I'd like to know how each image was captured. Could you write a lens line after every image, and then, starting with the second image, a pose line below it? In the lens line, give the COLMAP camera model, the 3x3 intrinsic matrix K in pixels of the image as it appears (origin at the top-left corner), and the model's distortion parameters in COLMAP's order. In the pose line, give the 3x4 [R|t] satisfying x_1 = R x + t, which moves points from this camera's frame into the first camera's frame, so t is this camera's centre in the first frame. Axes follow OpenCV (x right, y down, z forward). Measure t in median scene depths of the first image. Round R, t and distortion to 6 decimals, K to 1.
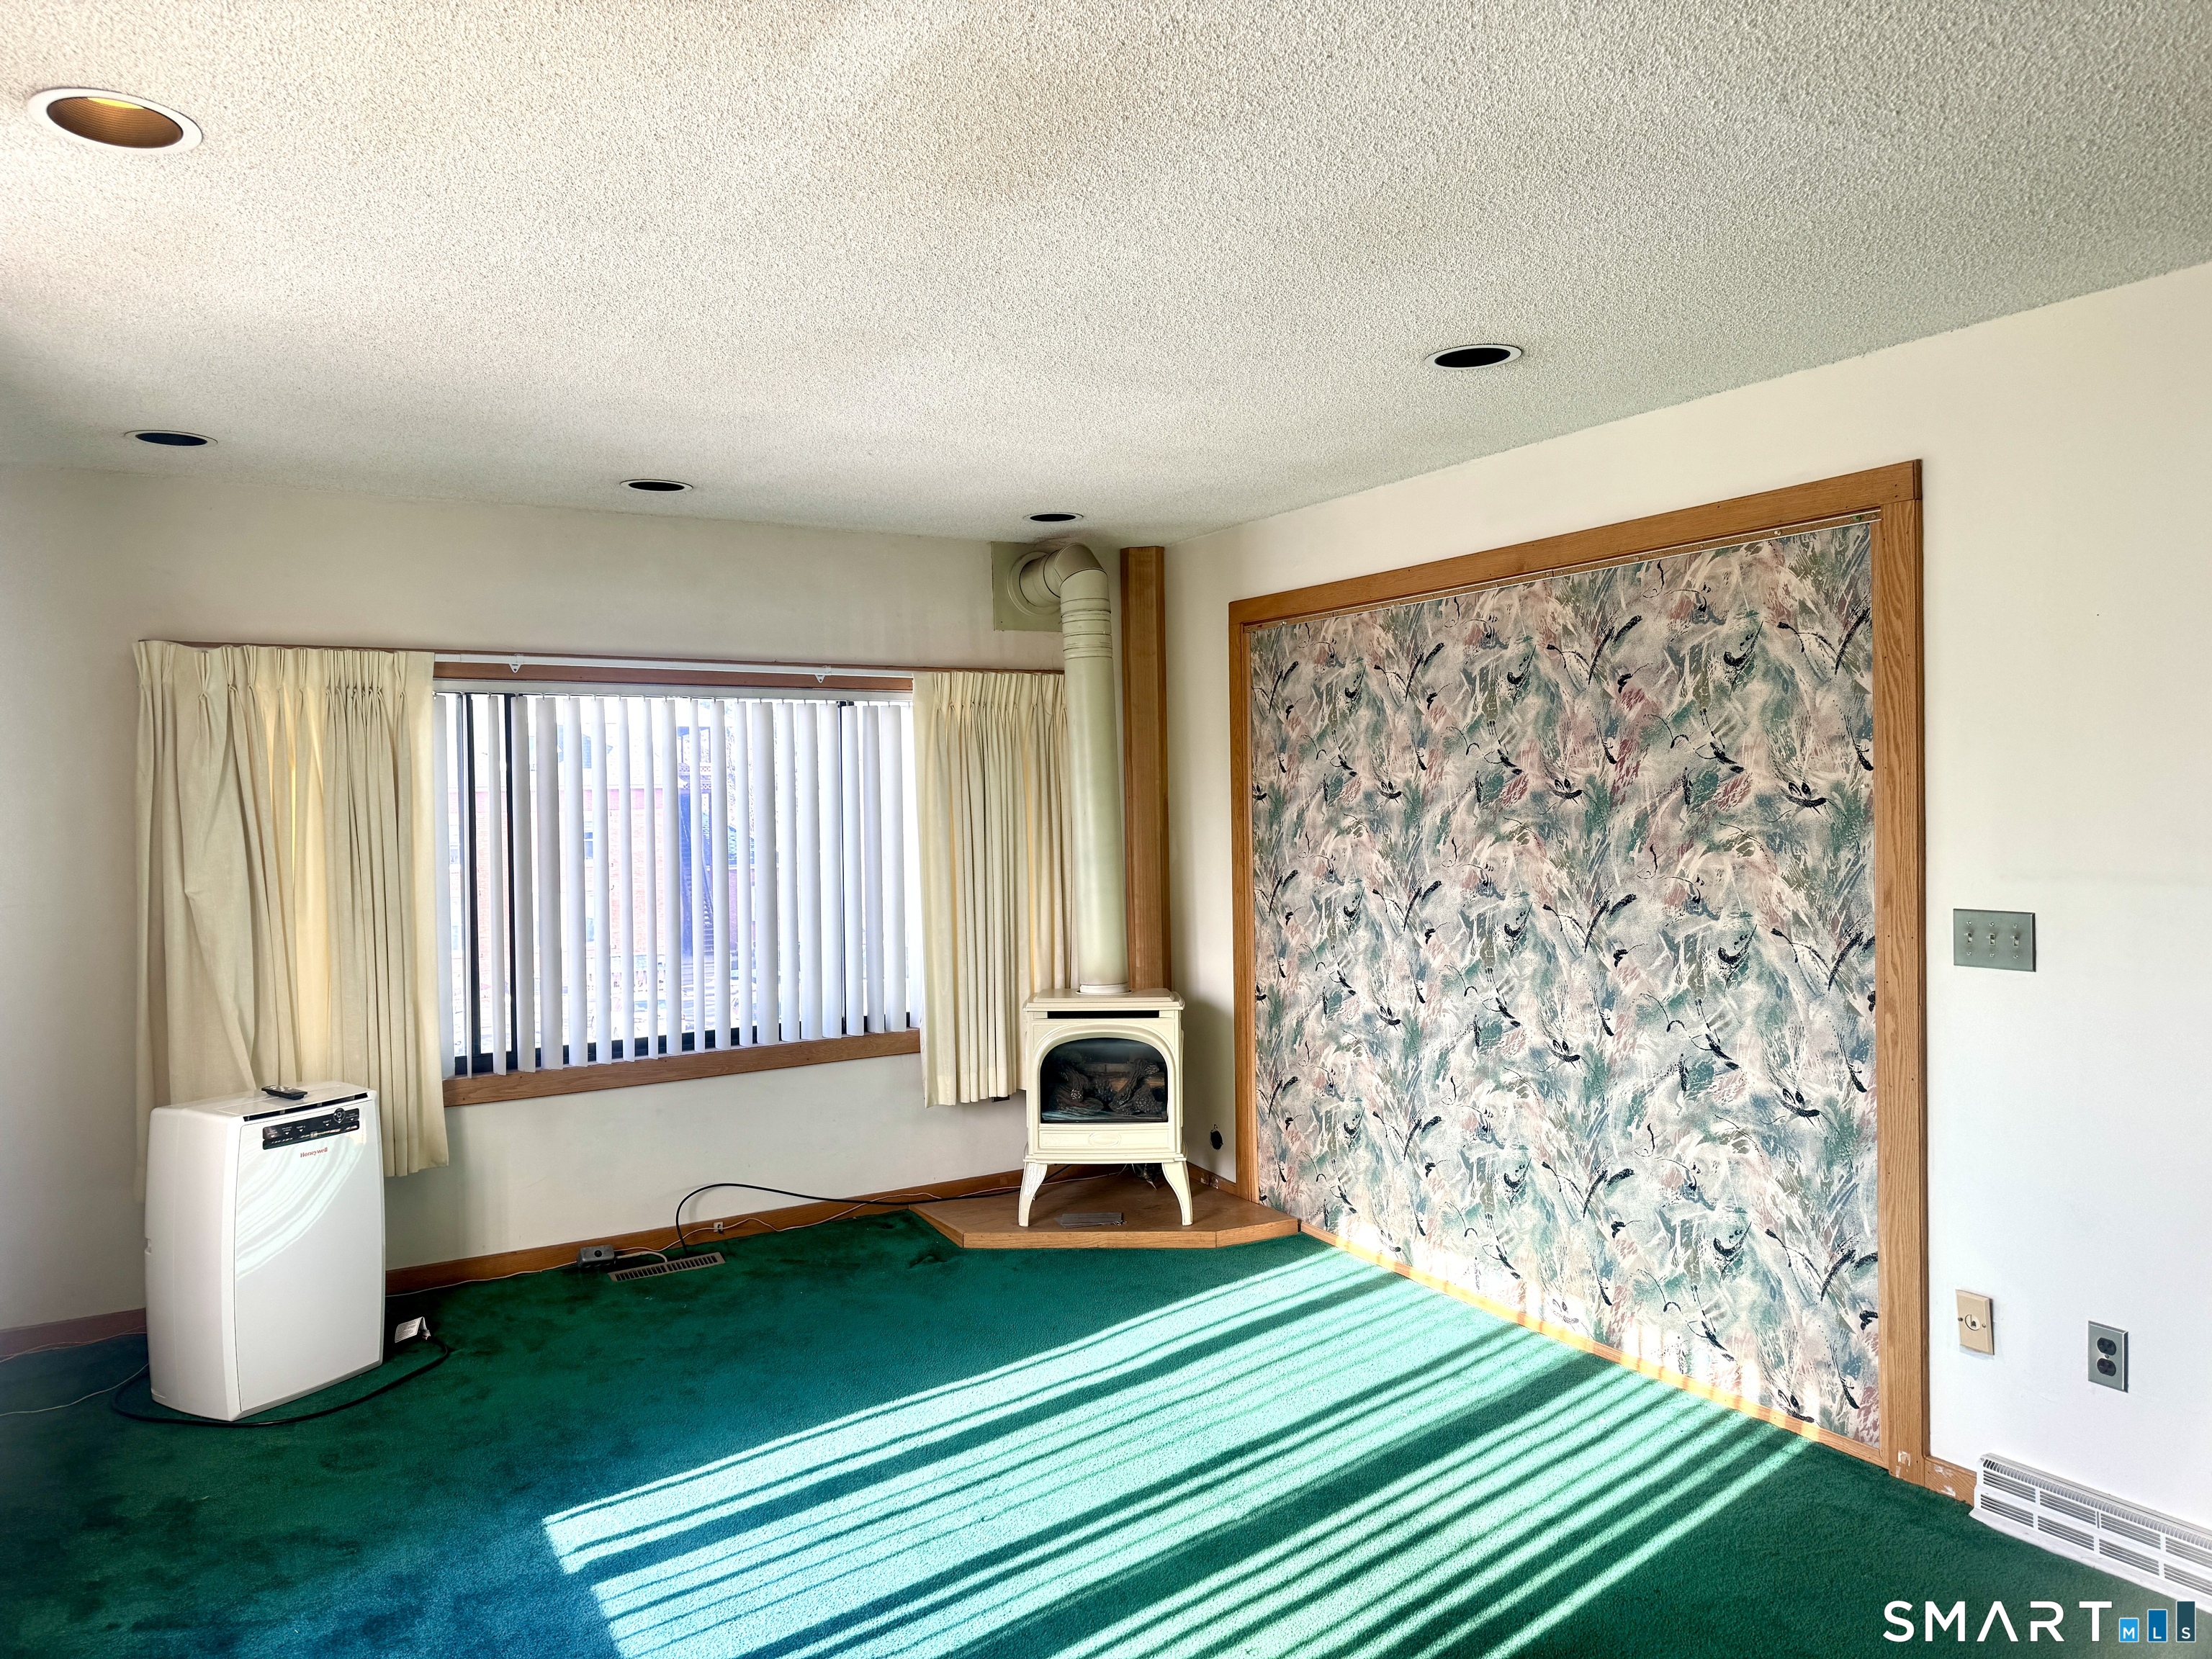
lens RADIAL K [[1561.3, 0, 1106.0], [0, 1561.3, 829.5], [0, 0, 1]] dist [0.002217, -0.032696]
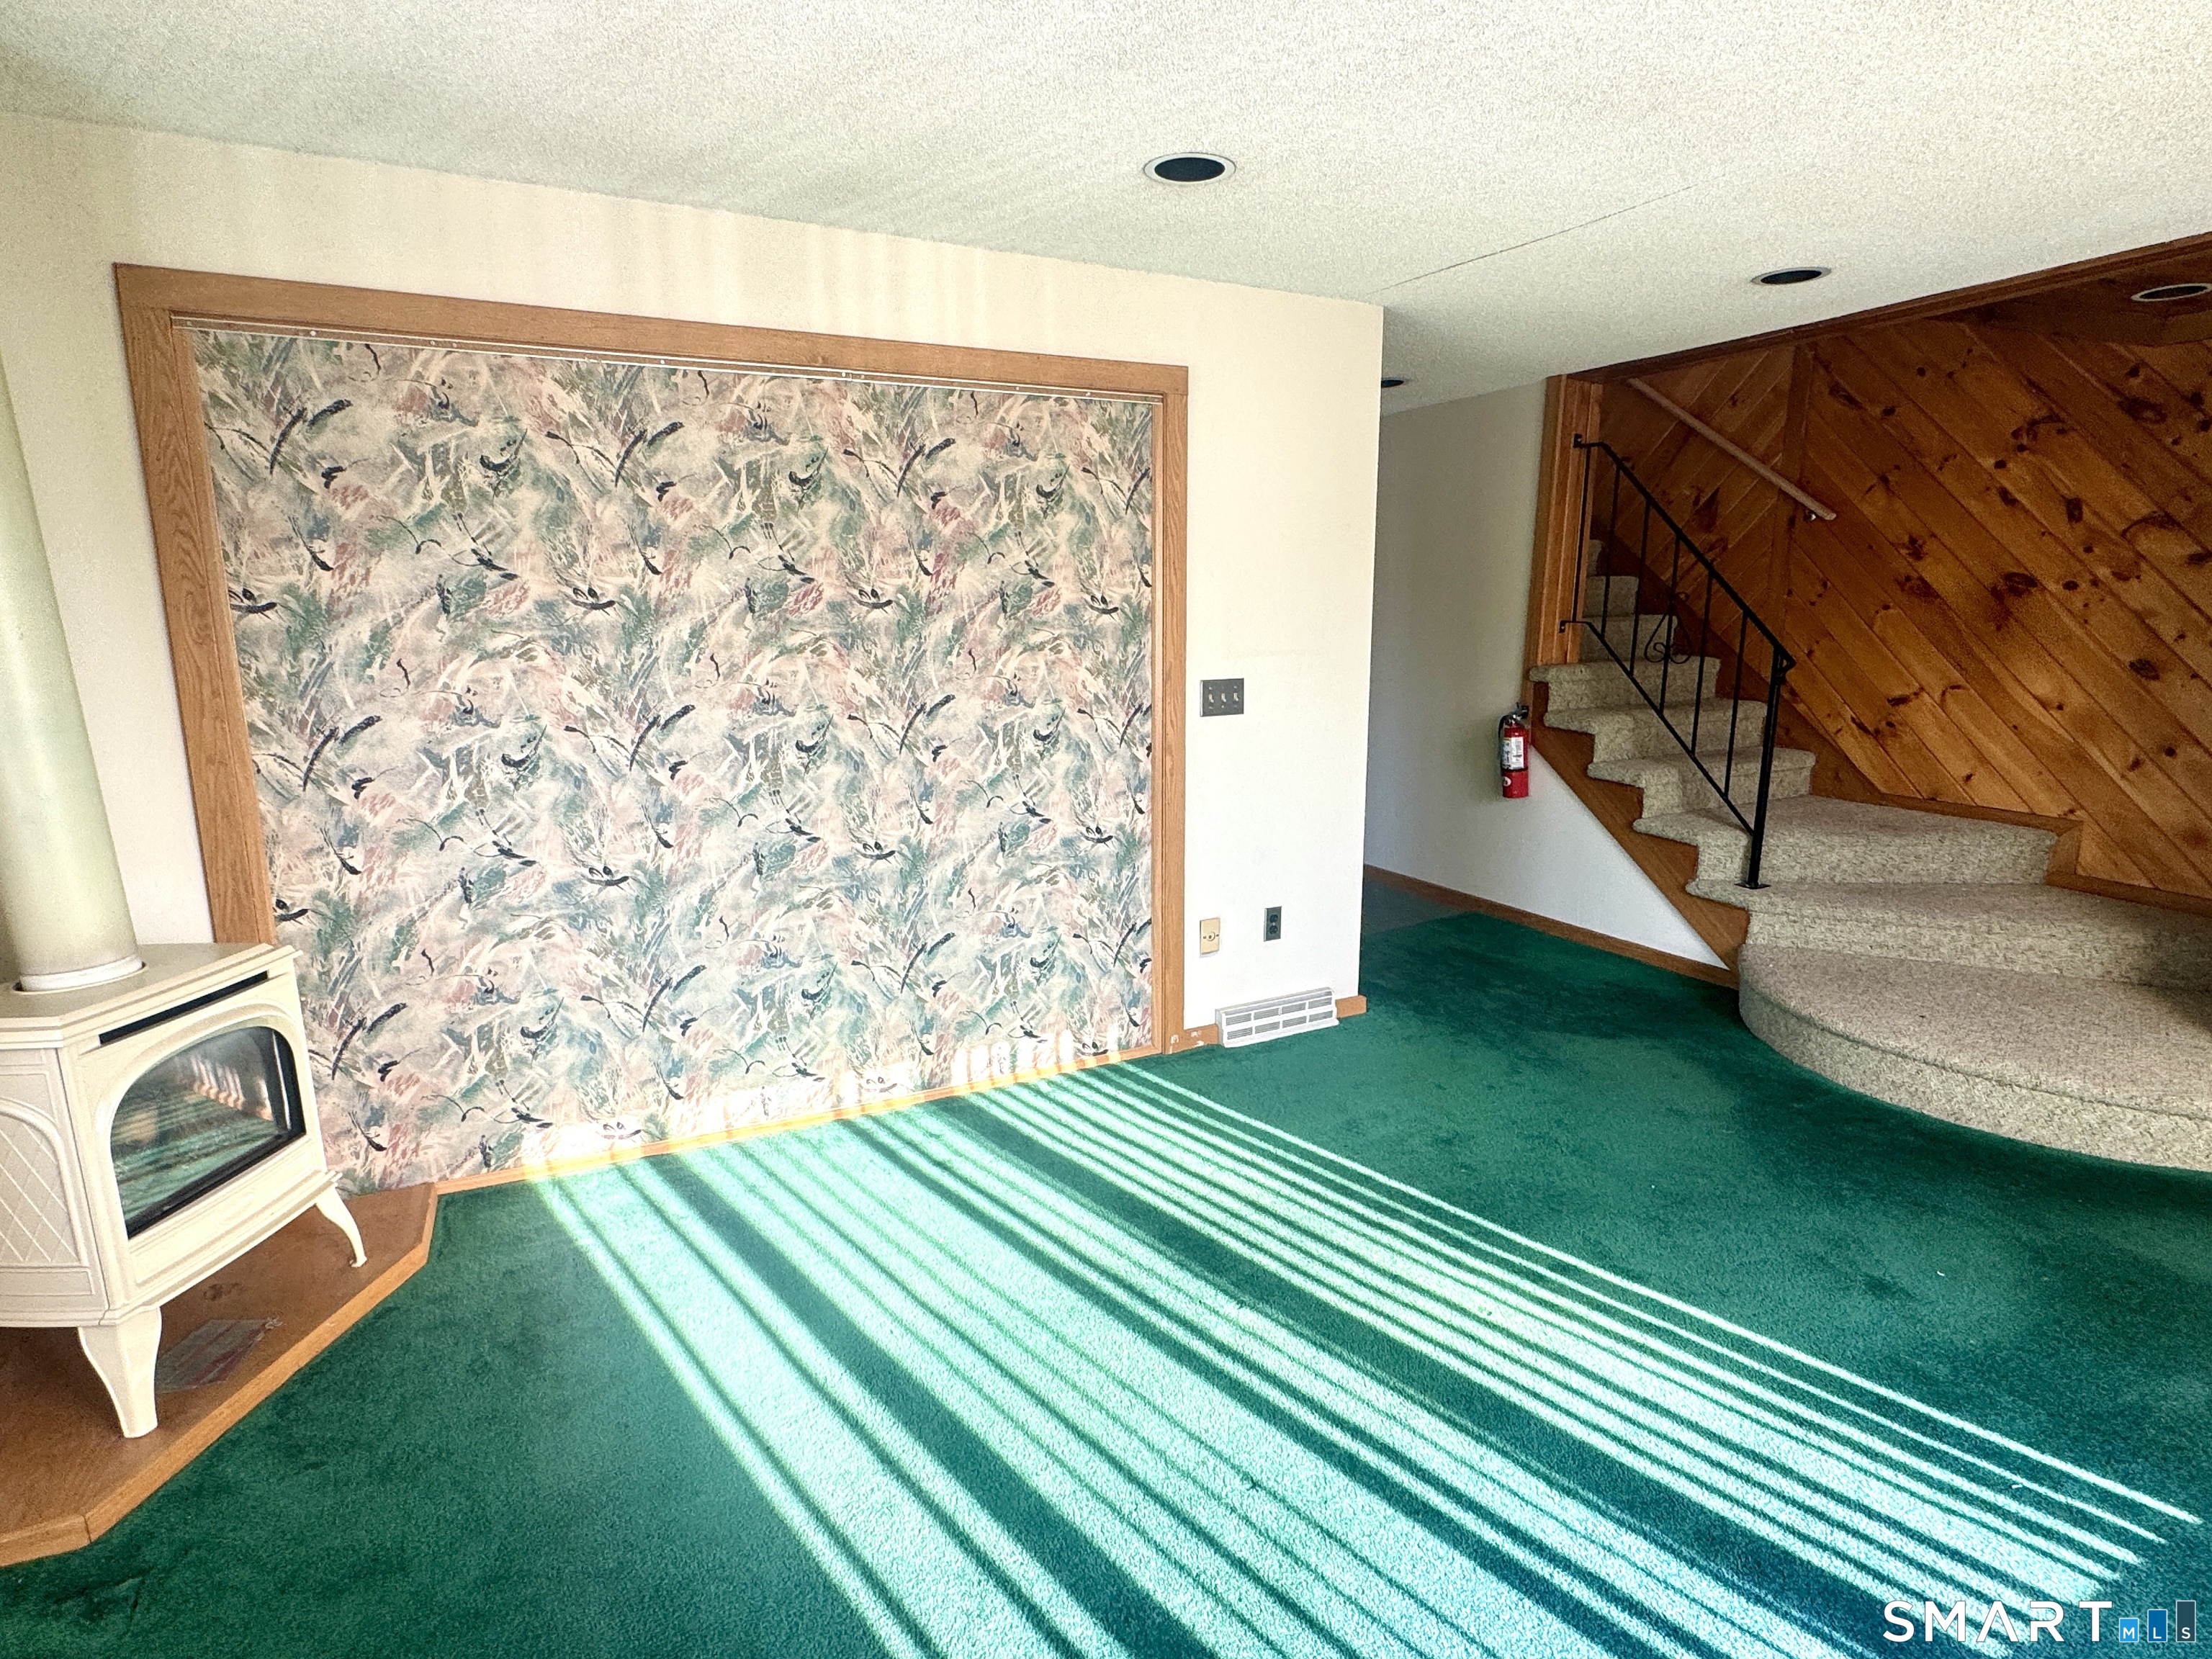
lens RADIAL K [[1195.3, 0, 1107.4], [0, 1195.3, 805.5], [0, 0, 1]] dist [-0.003626, 0.000340]
pose [[0.019019, -0.174500, 0.984473, -0.529056], [0.016698, 0.984570, 0.174195, -0.028376], [-0.999680, 0.013126, 0.021640, 0.887764]]
